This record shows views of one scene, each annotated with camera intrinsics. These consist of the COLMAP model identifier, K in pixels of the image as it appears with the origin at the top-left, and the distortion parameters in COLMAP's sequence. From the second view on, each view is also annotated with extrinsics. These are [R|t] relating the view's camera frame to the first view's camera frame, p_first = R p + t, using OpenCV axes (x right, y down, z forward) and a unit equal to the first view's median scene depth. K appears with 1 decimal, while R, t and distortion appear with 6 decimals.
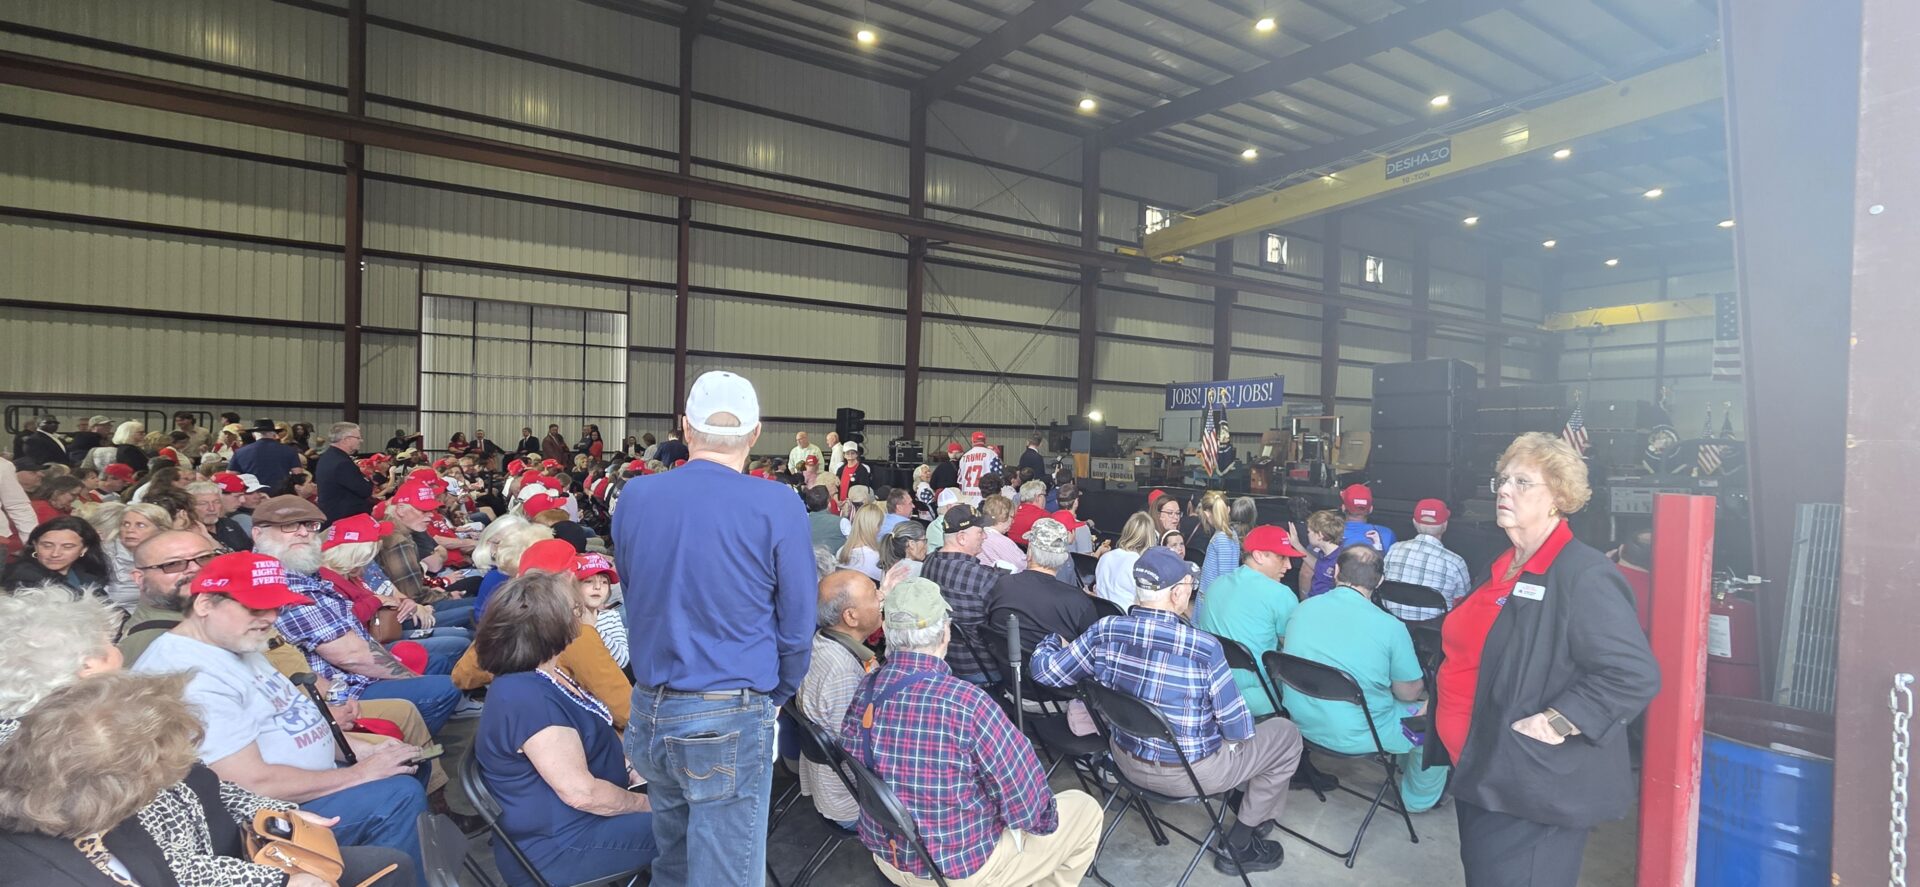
lens RADIAL K [[774.2, 0, 974.9], [0, 774.2, 441.7], [0, 0, 1]] dist [0.002885, 0.000353]
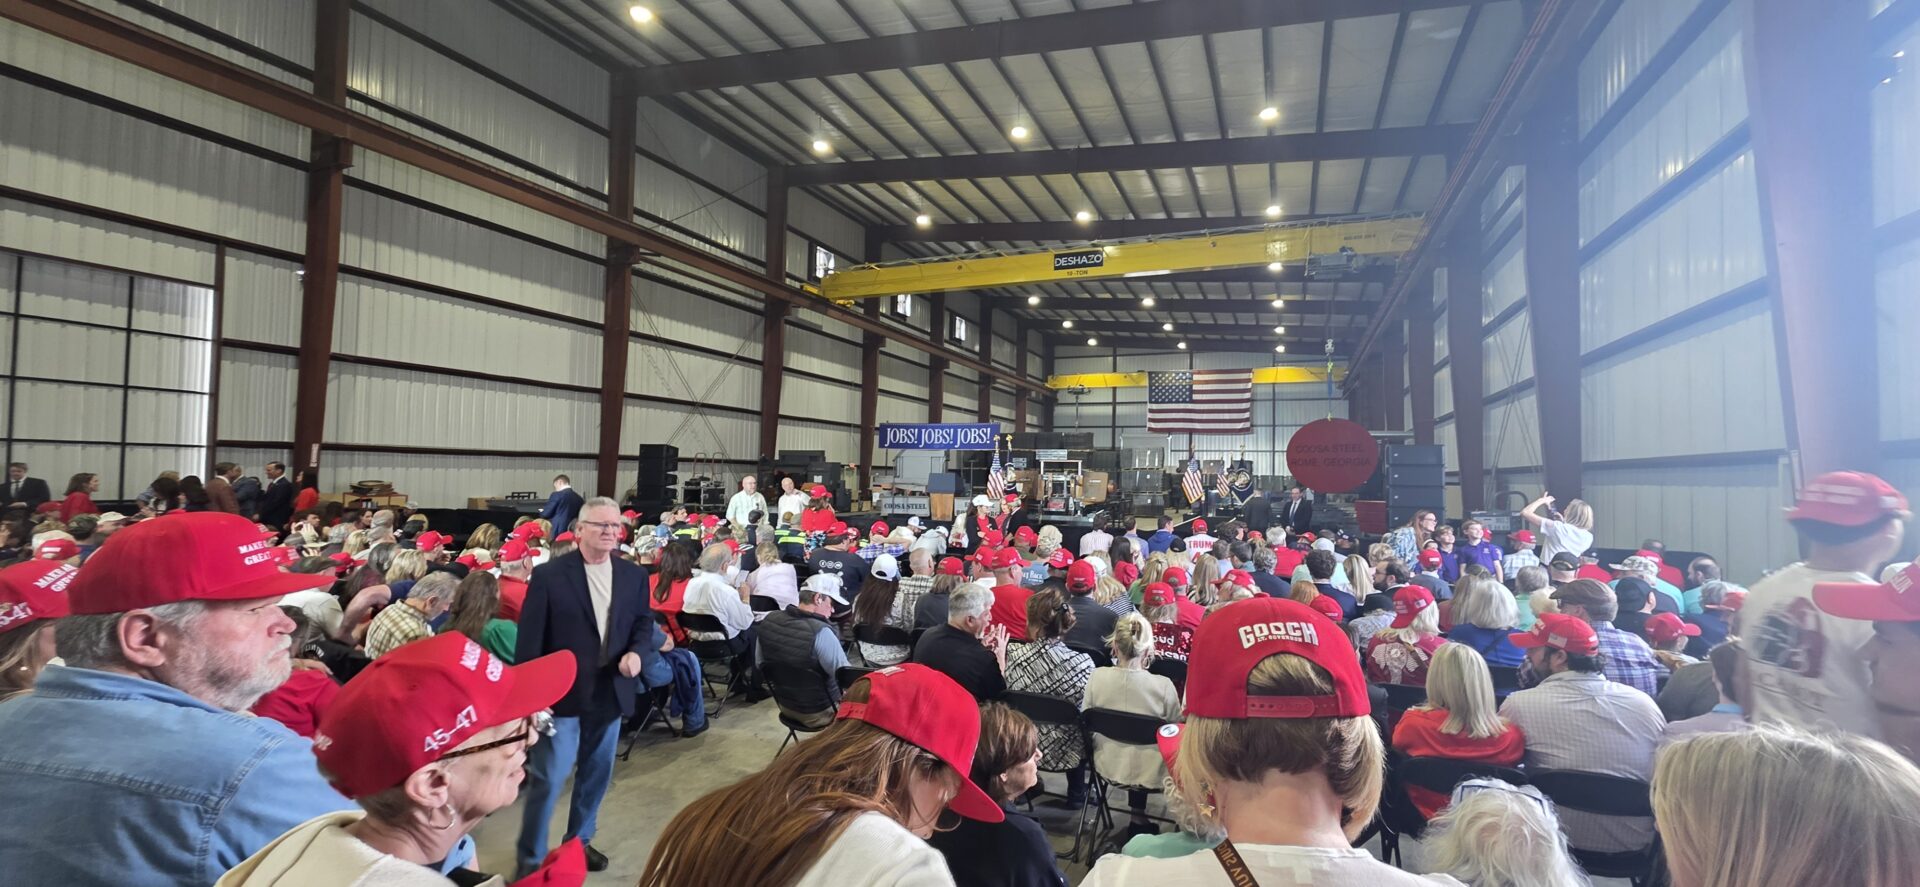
lens RADIAL K [[774.2, 0, 979.2], [0, 774.2, 441.8], [0, 0, 1]] dist [0.002885, 0.000353]
pose [[0.790659, 0.023243, 0.611816, -0.347461], [-0.002953, 0.999412, -0.034151, -0.015008], [-0.612250, 0.025195, 0.790263, 0.087325]]
